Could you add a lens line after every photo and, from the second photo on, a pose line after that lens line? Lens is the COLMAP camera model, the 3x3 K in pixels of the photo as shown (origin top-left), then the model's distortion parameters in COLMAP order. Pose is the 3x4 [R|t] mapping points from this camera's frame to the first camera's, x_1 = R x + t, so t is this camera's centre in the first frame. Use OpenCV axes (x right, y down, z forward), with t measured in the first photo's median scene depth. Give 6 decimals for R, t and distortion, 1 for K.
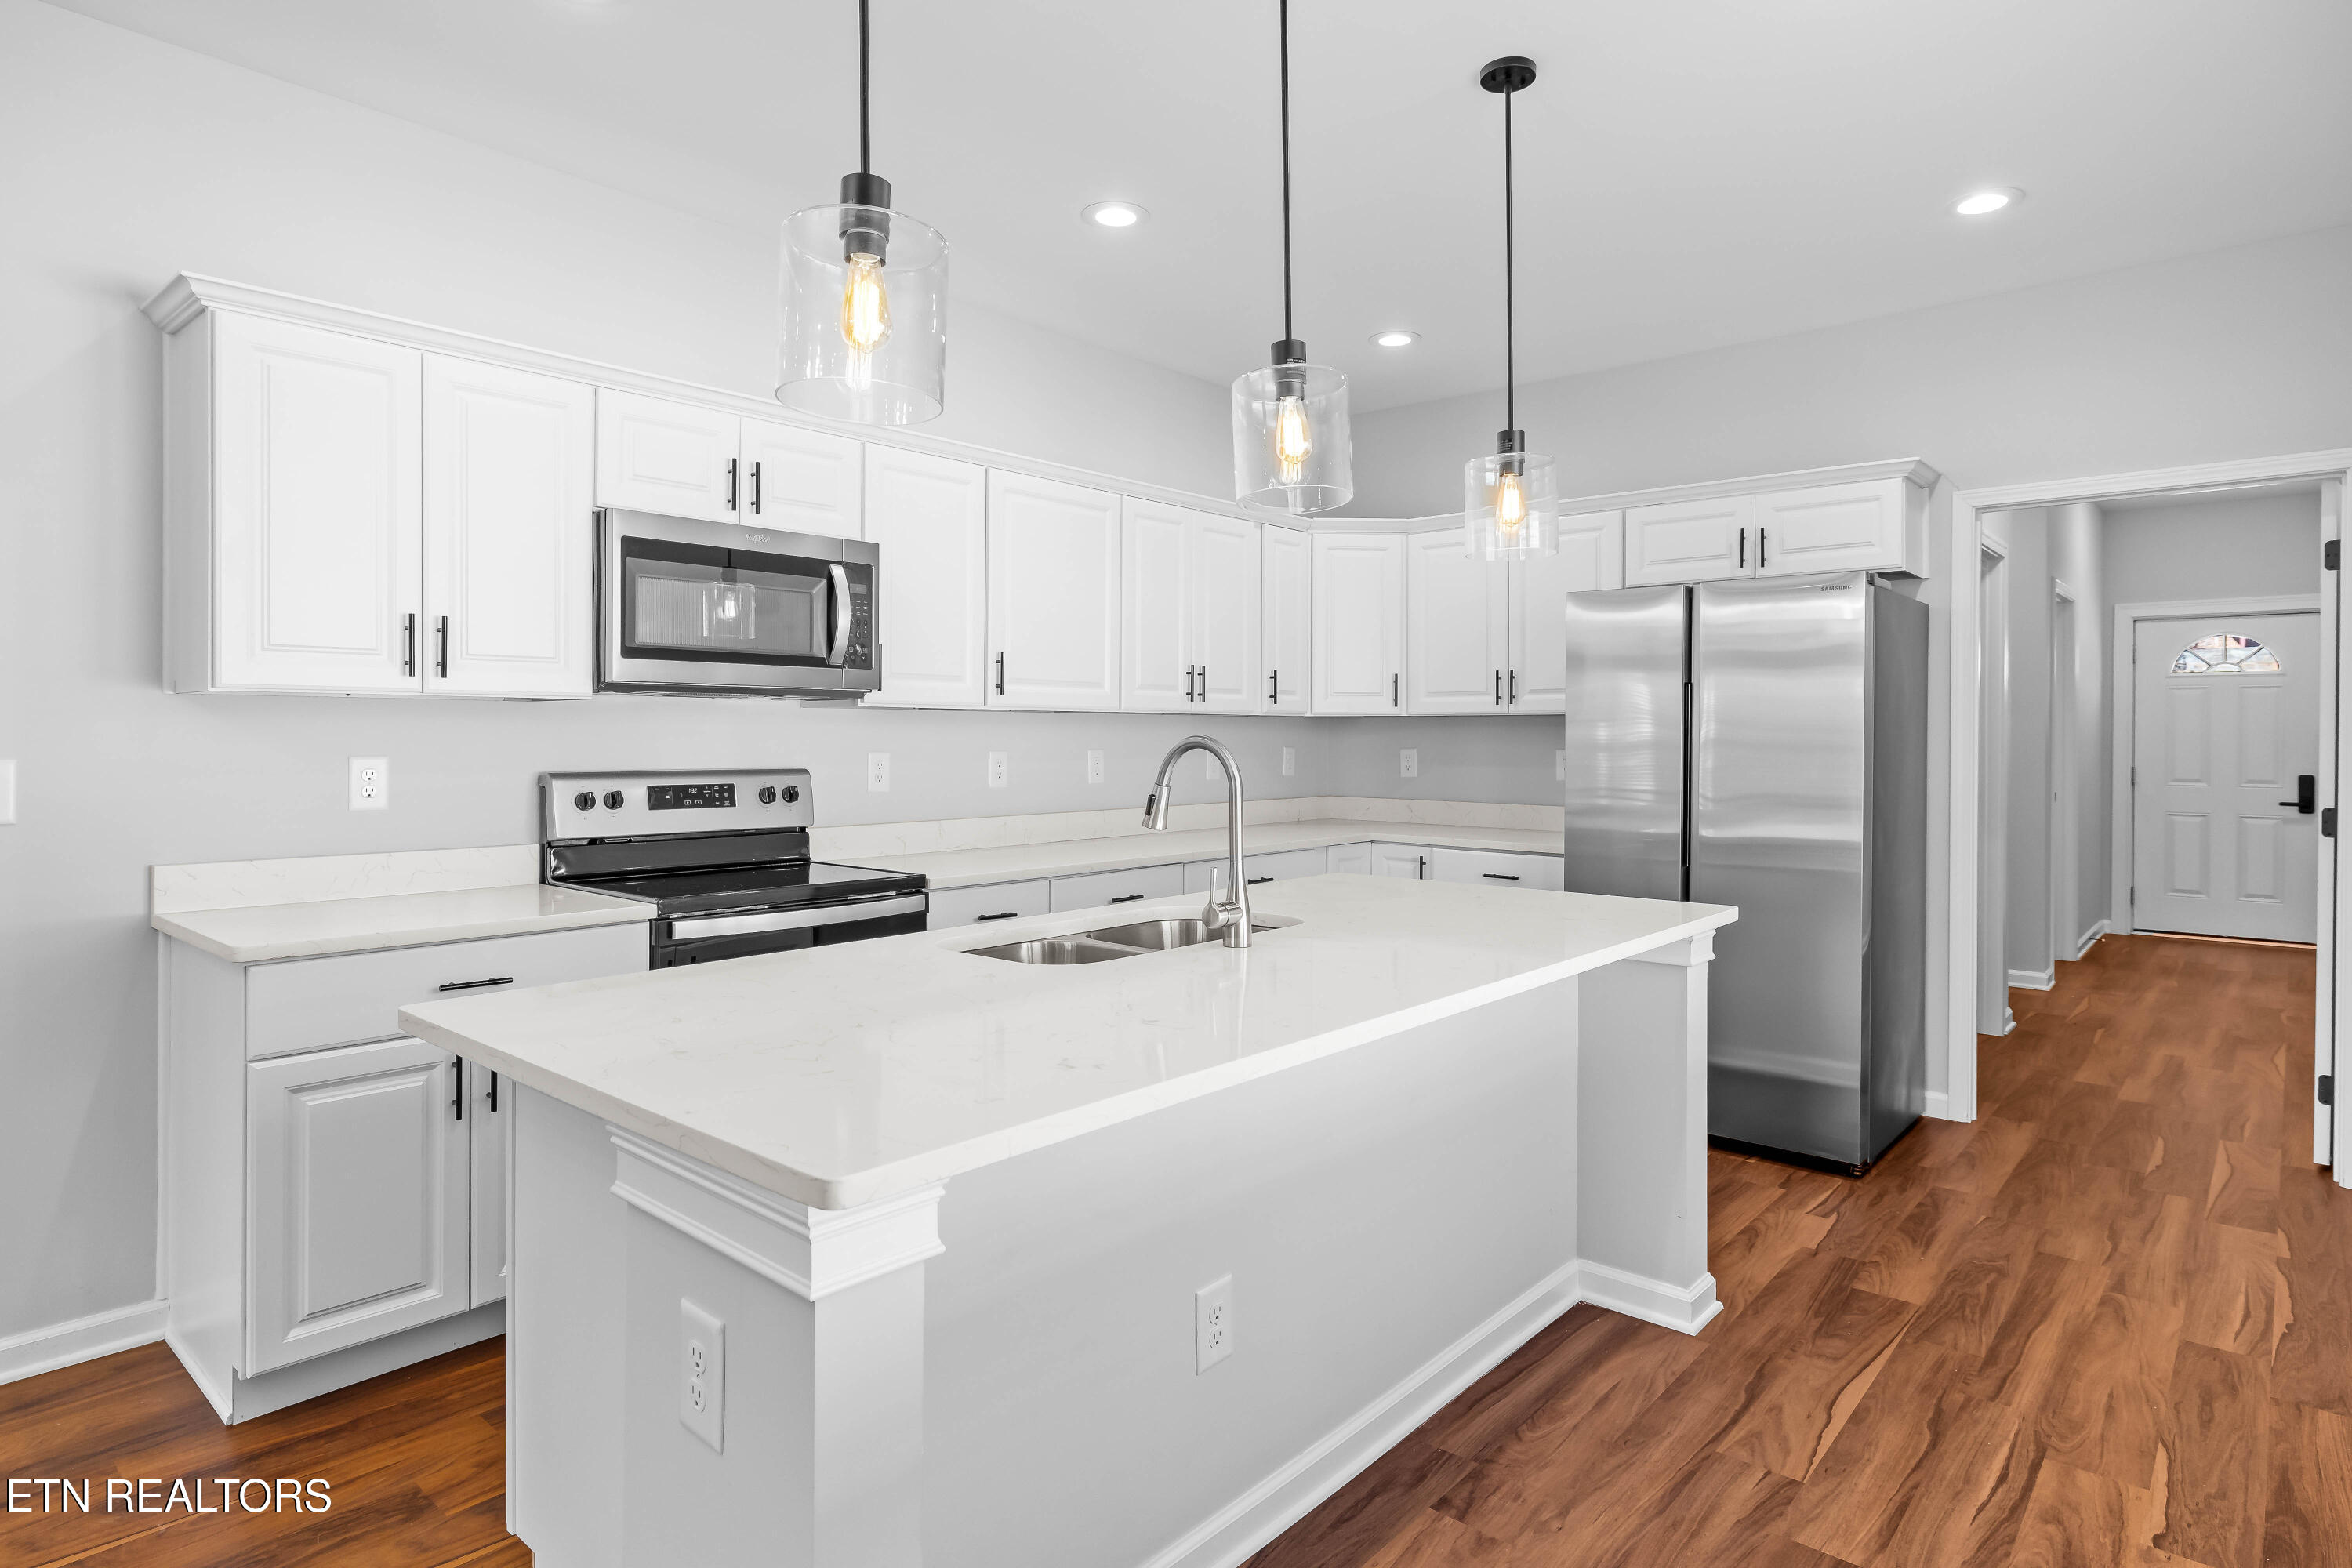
lens RADIAL K [[1280.2, 0, 1164.5], [0, 1280.2, 741.3], [0, 0, 1]] dist [-0.004543, -0.001365]
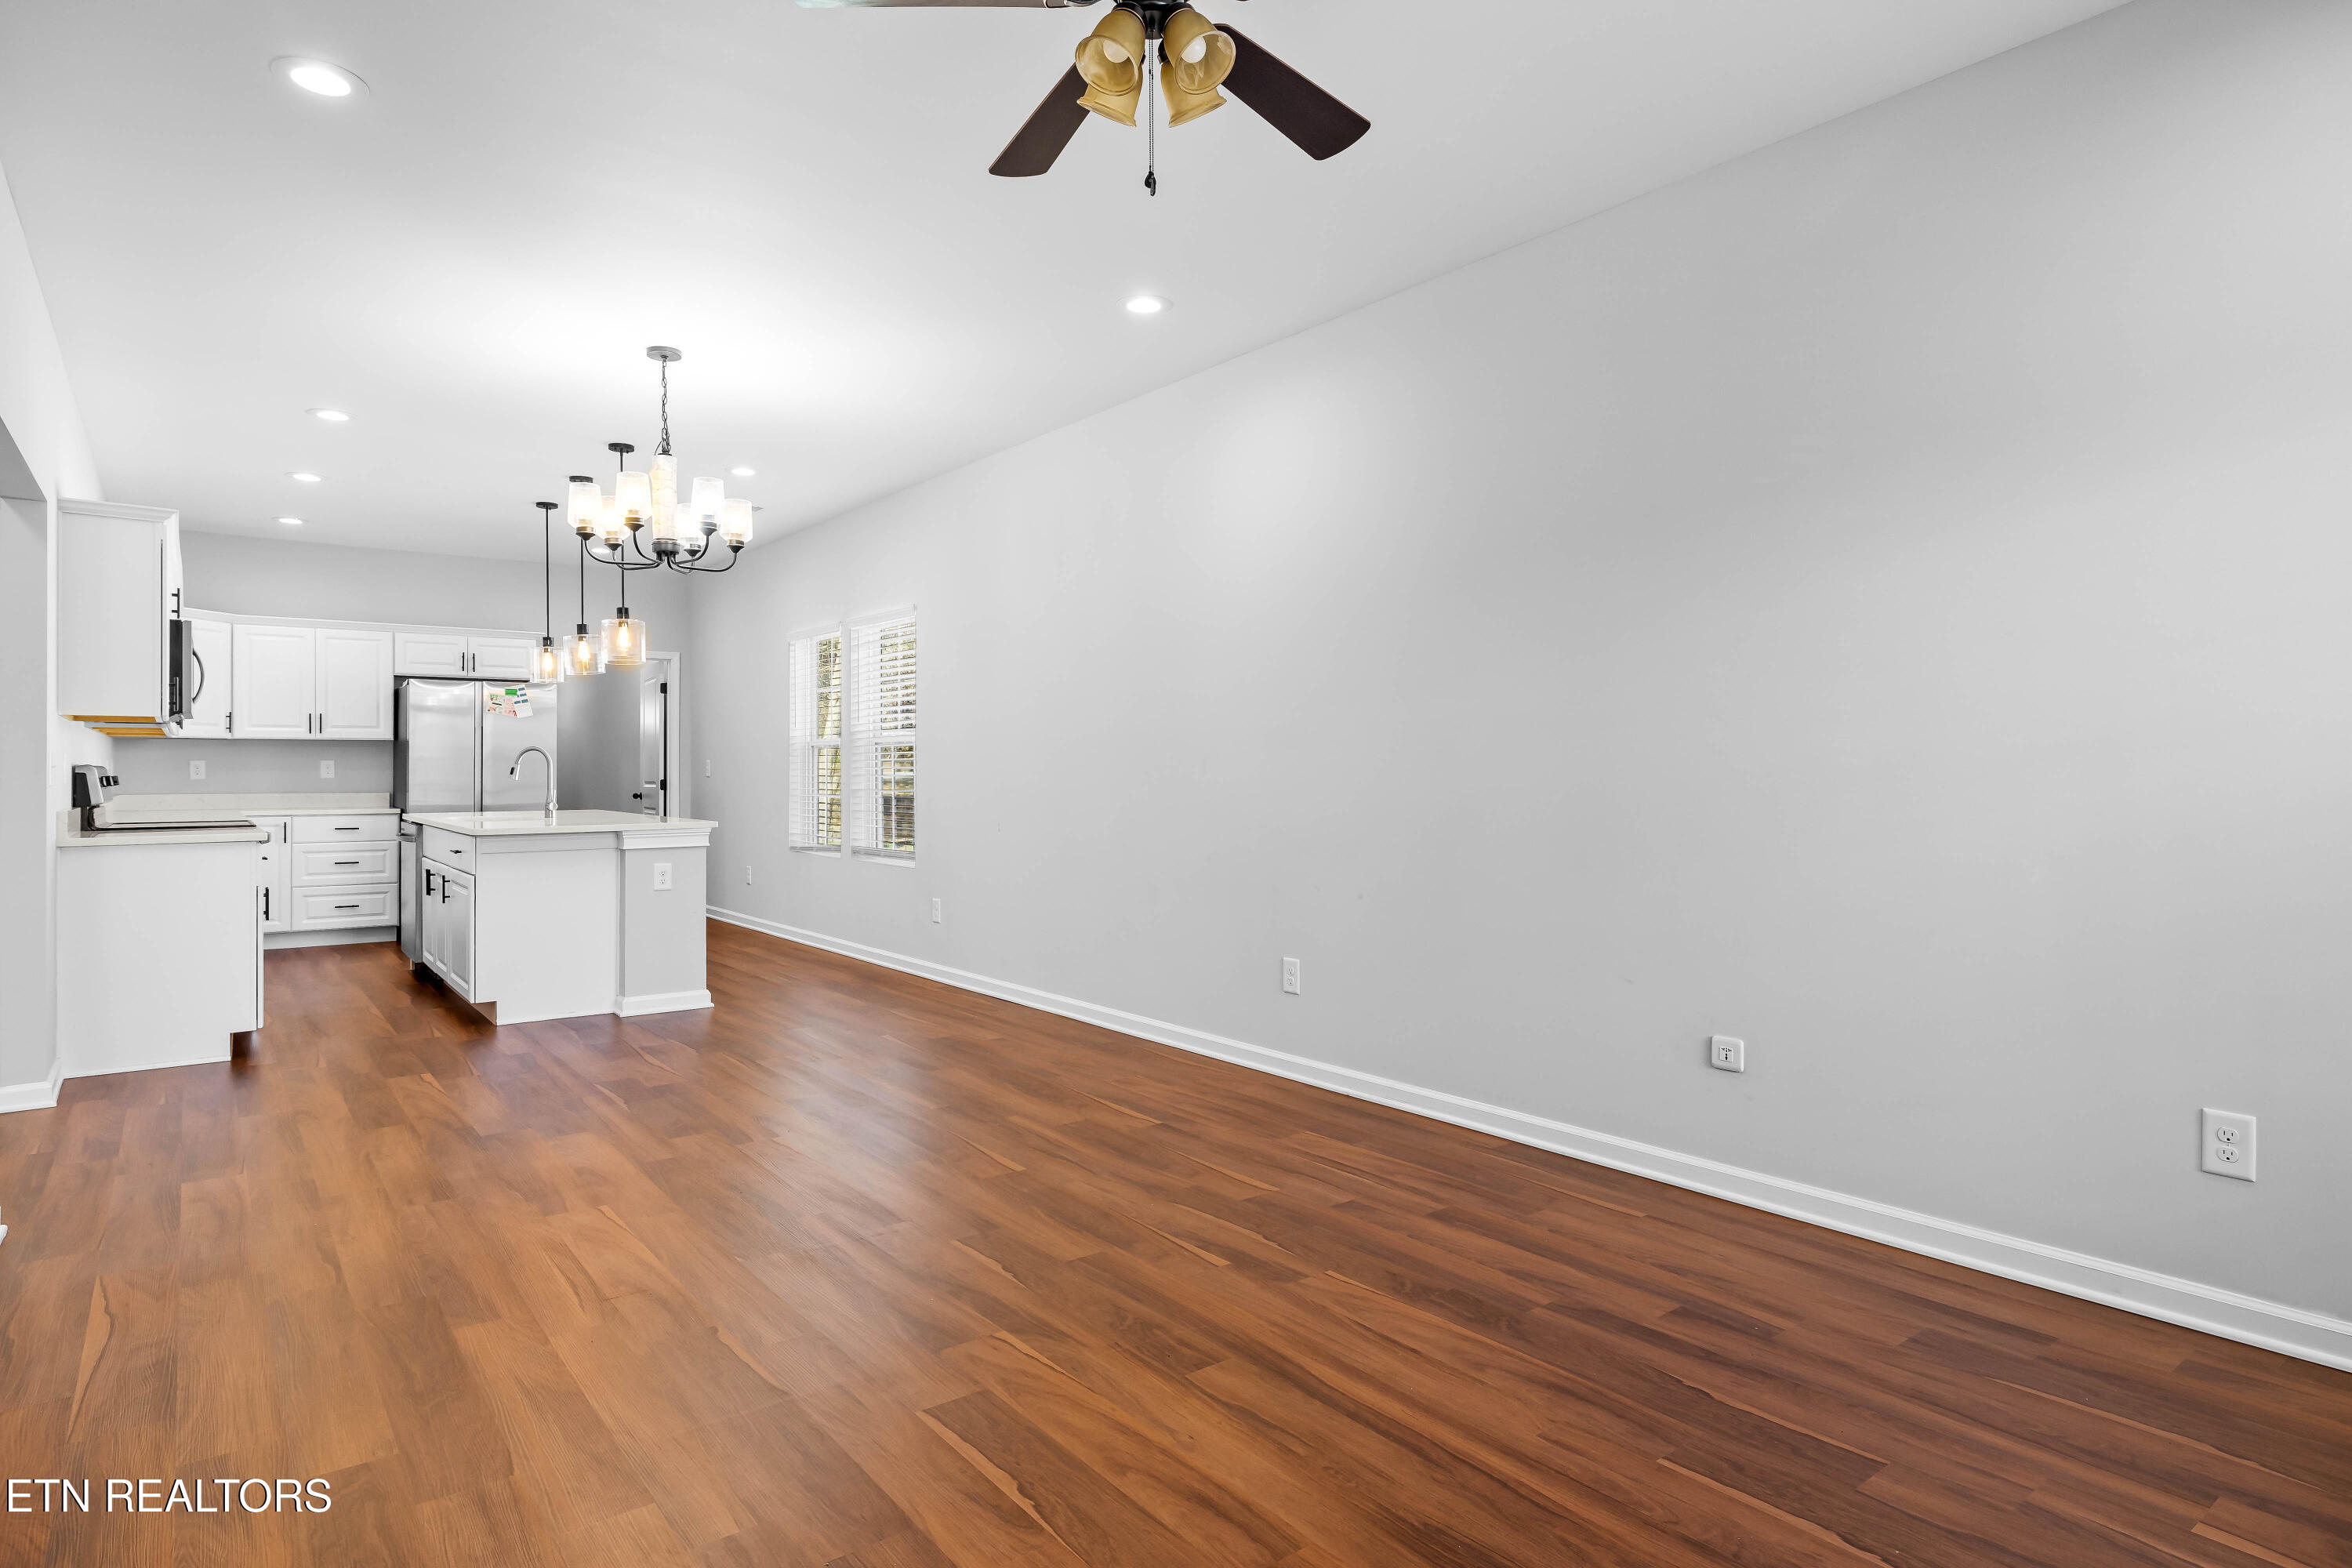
lens RADIAL K [[1272.1, 0, 1173.3], [0, 1272.1, 761.9], [0, 0, 1]] dist [-0.005349, -0.000515]
pose [[0.185919, 0.002346, 0.982562, -1.681177], [0.007425, 0.999965, -0.003792, 0.034820], [-0.982537, 0.008001, 0.185895, -0.634442]]
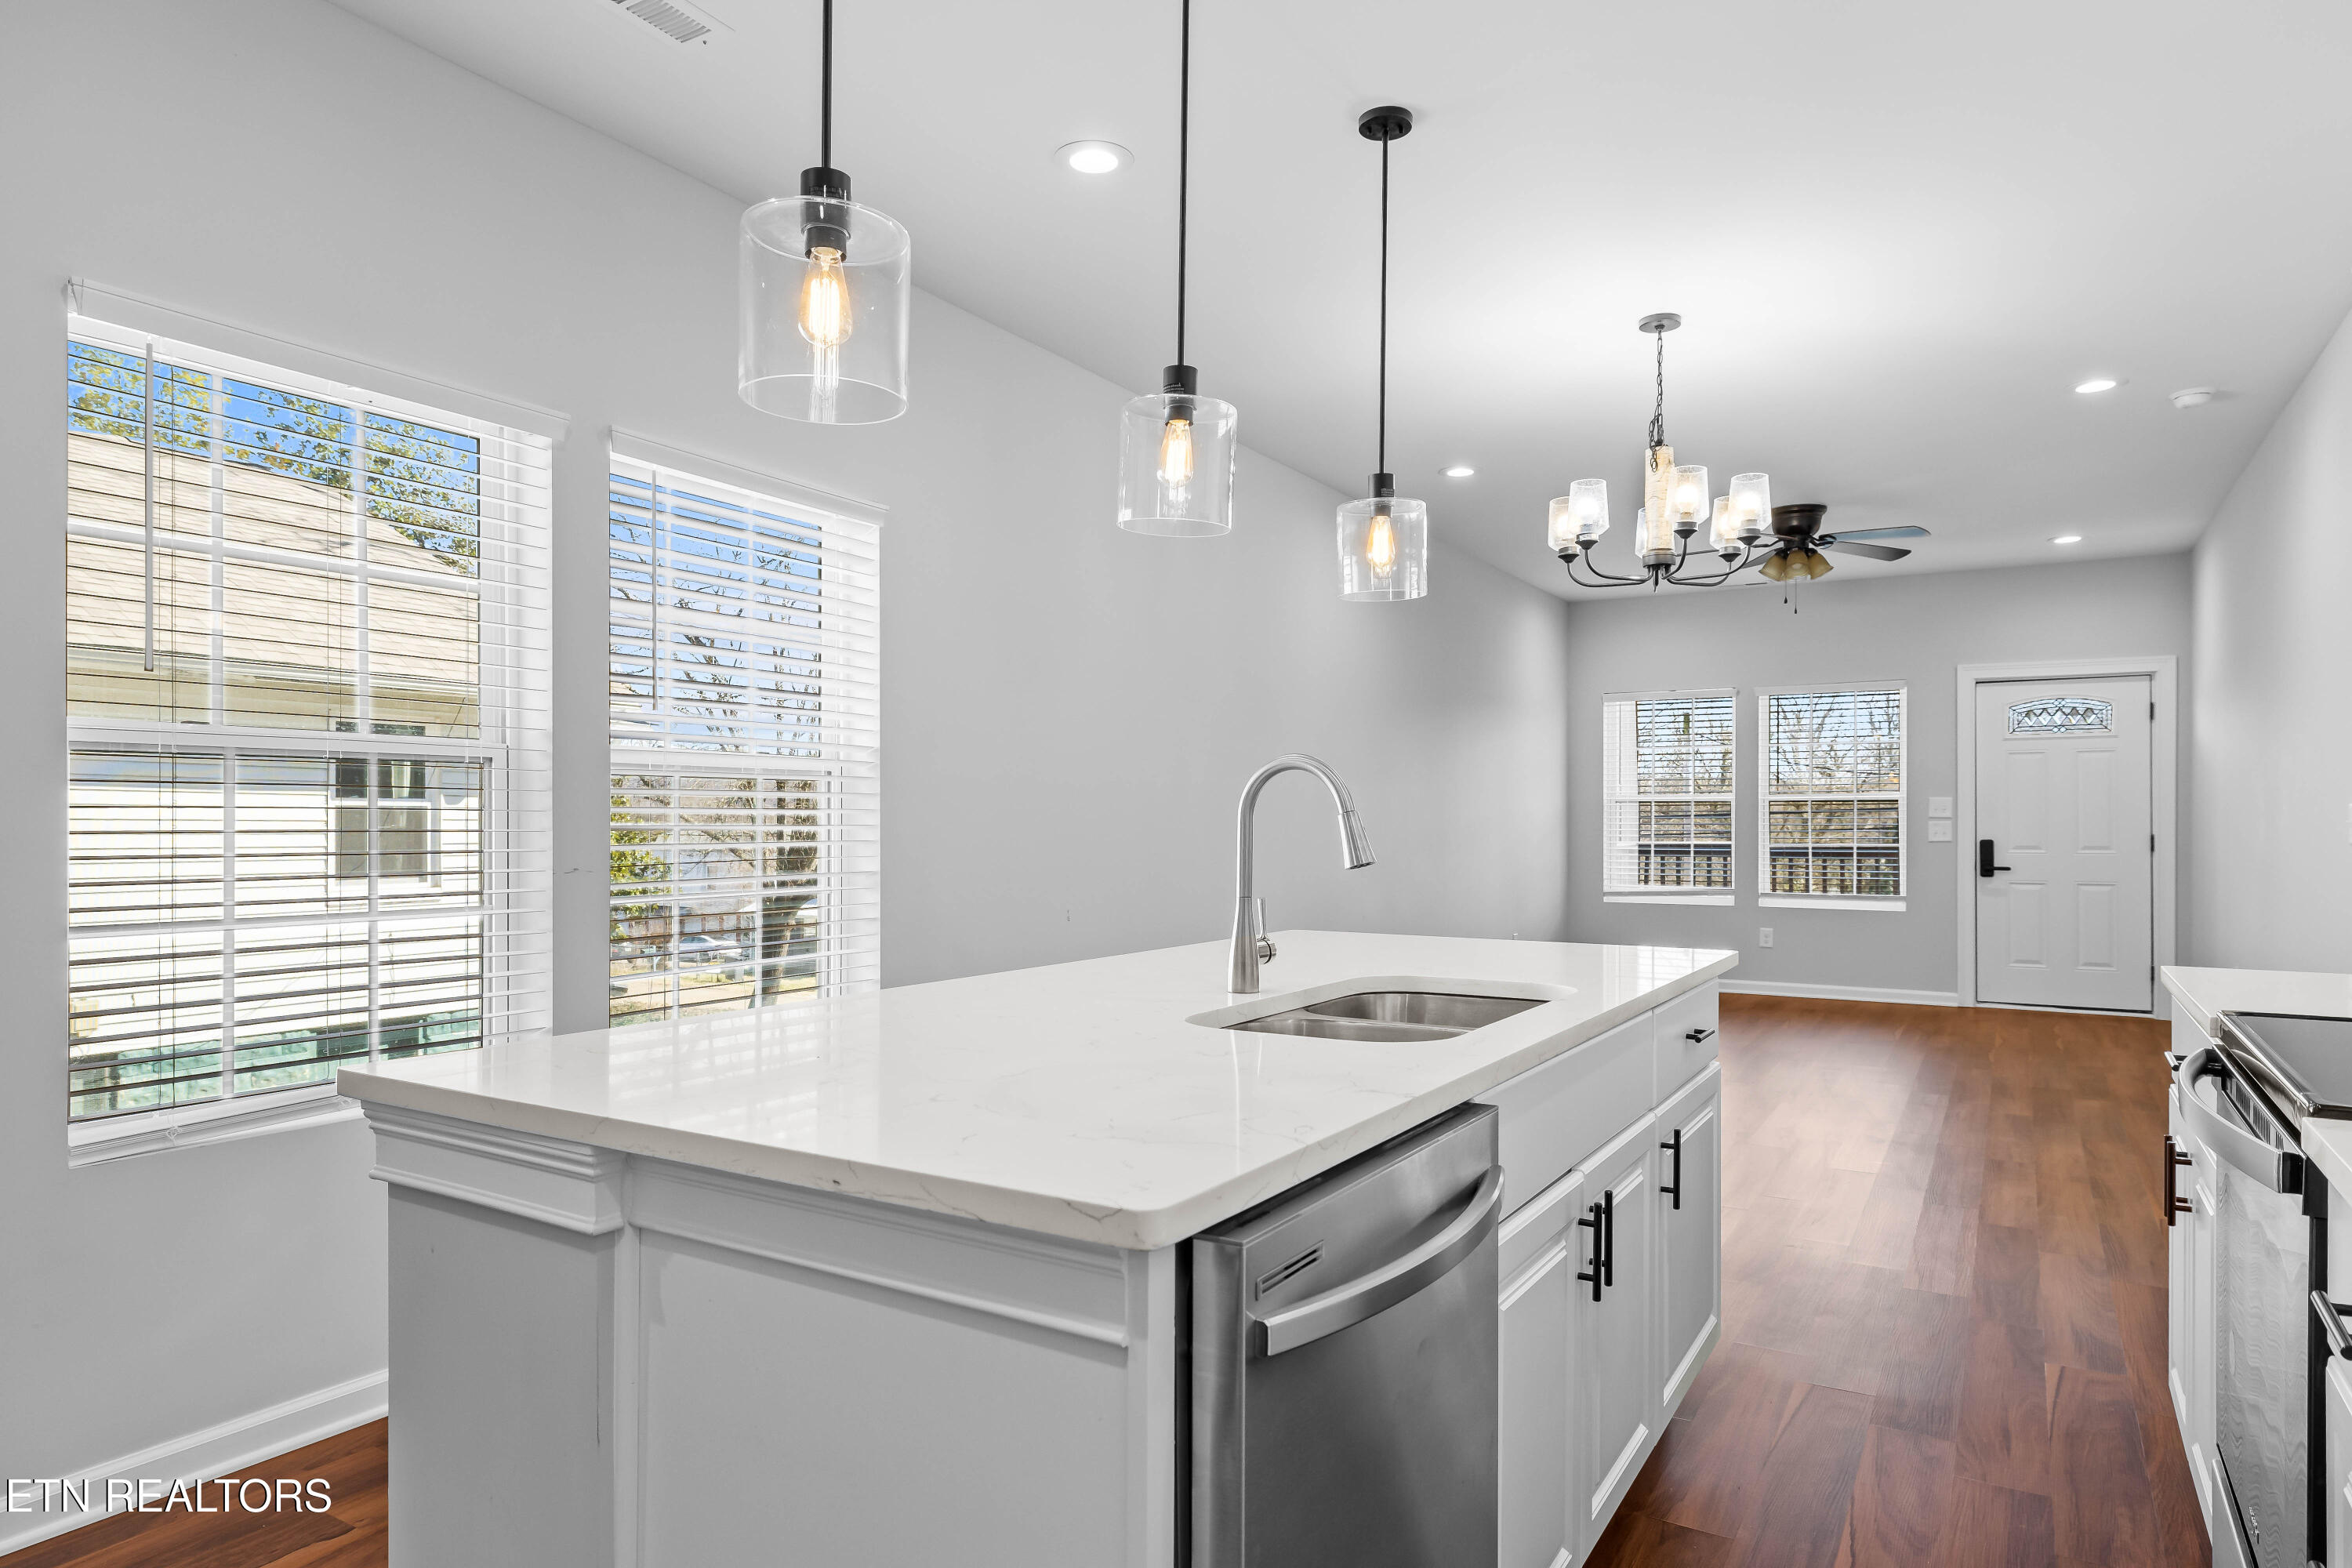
lens RADIAL K [[1382.8, 0, 1178.1], [0, 1382.8, 821.0], [0, 0, 1]] dist [0.002890, 0.000437]
pose [[-0.984500, -0.001712, -0.175377, 0.176644], [-0.001945, 0.999997, 0.001156, 0.026004], [0.175374, 0.001479, -0.984501, 1.269461]]
